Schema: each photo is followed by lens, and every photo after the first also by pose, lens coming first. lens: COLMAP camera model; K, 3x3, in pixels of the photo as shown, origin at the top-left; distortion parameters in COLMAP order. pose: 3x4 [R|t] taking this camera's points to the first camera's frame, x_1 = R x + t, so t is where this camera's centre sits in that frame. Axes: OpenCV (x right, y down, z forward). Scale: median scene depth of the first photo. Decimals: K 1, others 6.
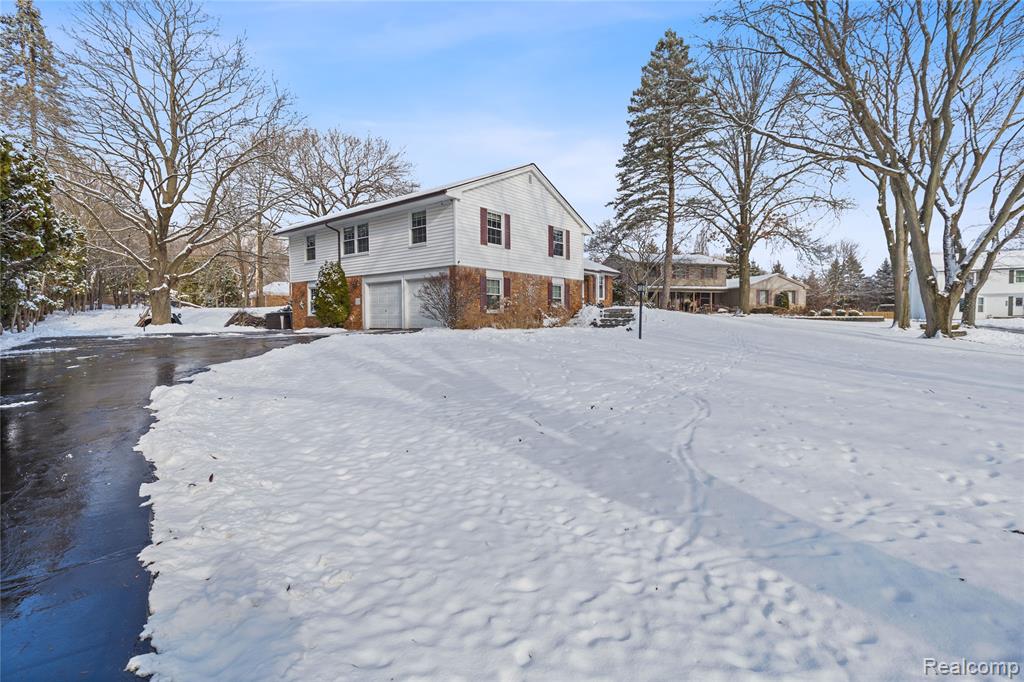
lens RADIAL K [[482.0, 0, 512.0], [0, 482.0, 341.0], [0, 0, 1]] dist [-0.001525, -0.000242]
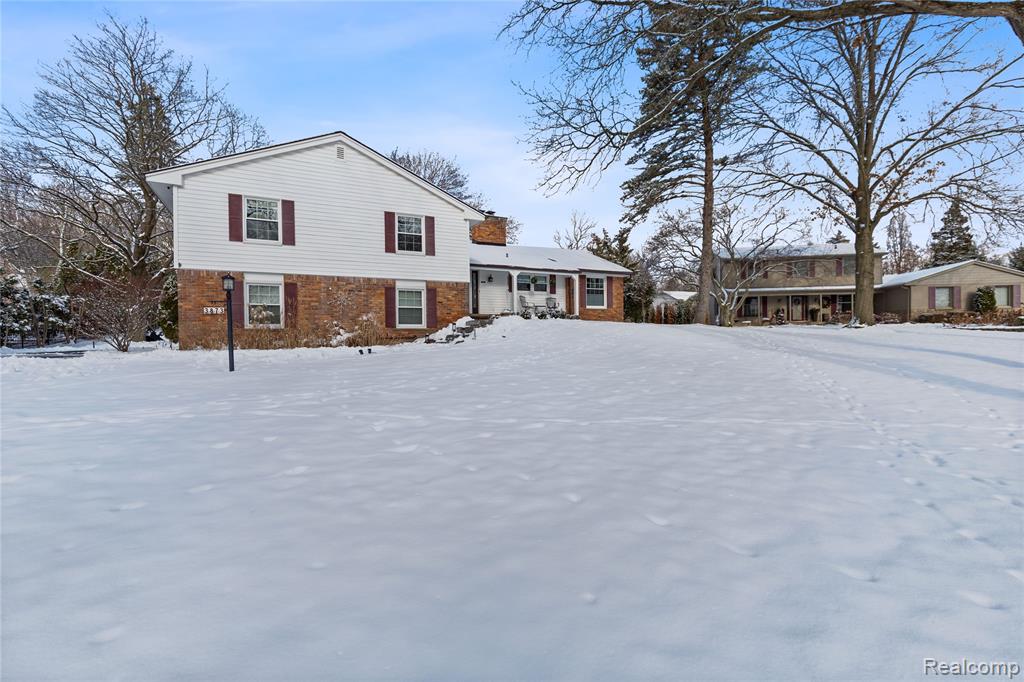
lens RADIAL K [[466.8, 0, 512.0], [0, 466.8, 341.0], [0, 0, 1]] dist [0.000826, -0.000066]
pose [[0.913348, -0.001710, -0.407176, 0.557054], [-0.010691, 0.999546, -0.028177, -0.018964], [0.407039, 0.030088, 0.912915, 0.422993]]
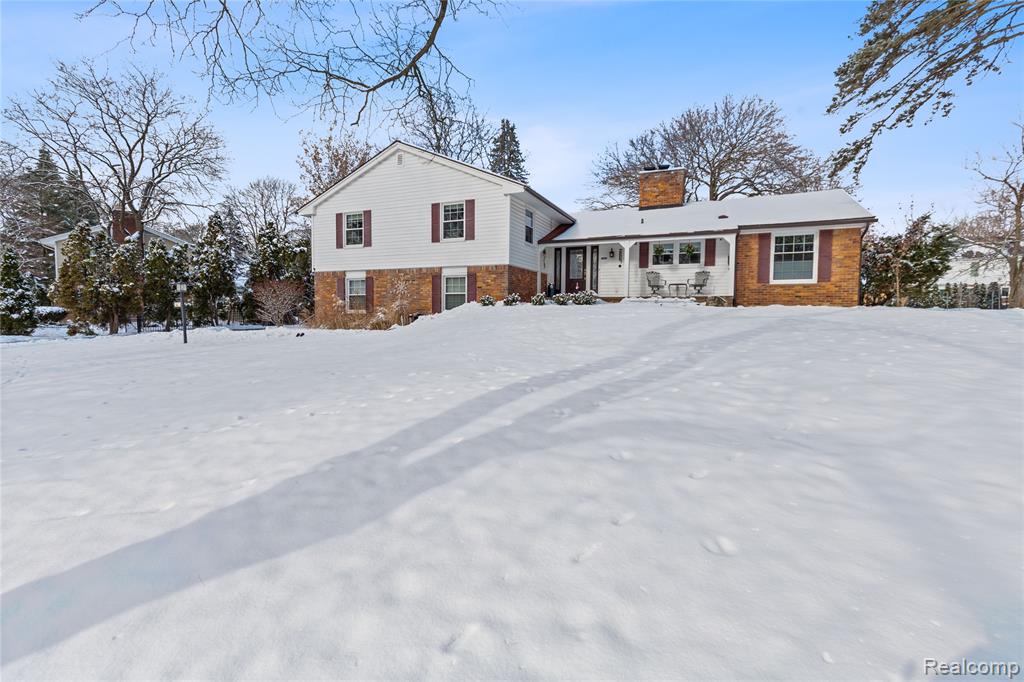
lens RADIAL K [[466.8, 0, 512.0], [0, 466.8, 341.0], [0, 0, 1]] dist [0.000826, -0.000066]
pose [[0.253617, 0.057164, -0.965614, 0.874952], [-0.051020, 0.997653, 0.045660, -0.054699], [0.965958, 0.037685, 0.255938, 0.942929]]
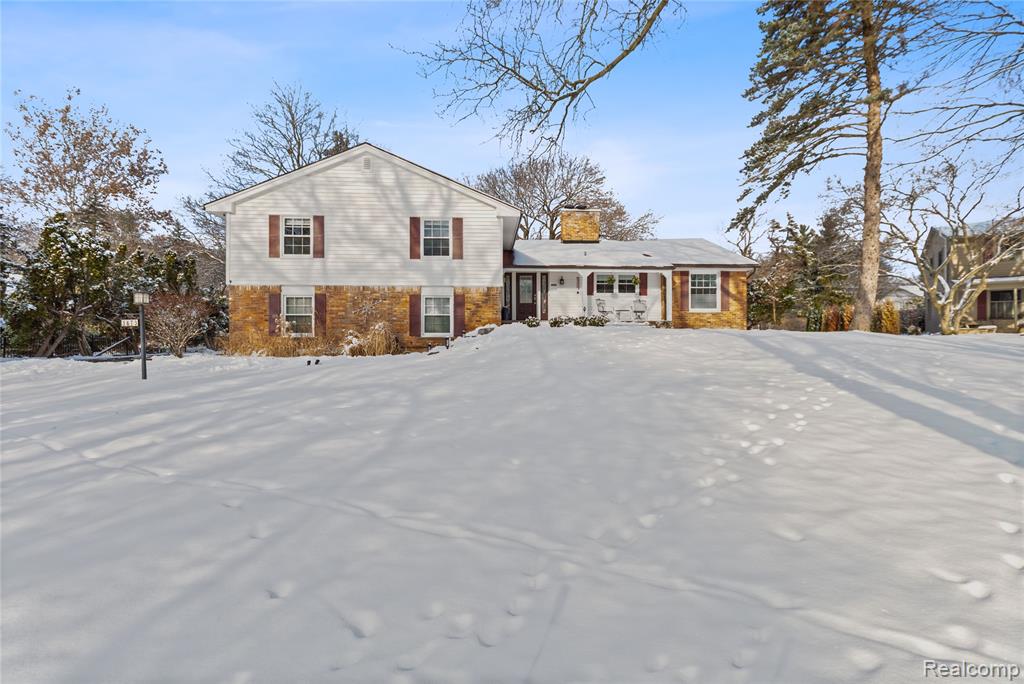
lens RADIAL K [[466.8, 0, 512.0], [0, 466.8, 342.0], [0, 0, 1]] dist [0.000826, -0.000066]
pose [[0.667408, -0.000224, -0.744692, 0.712501], [-0.032490, 0.999039, -0.029419, -0.033894], [0.743983, 0.043830, 0.666759, 0.652990]]
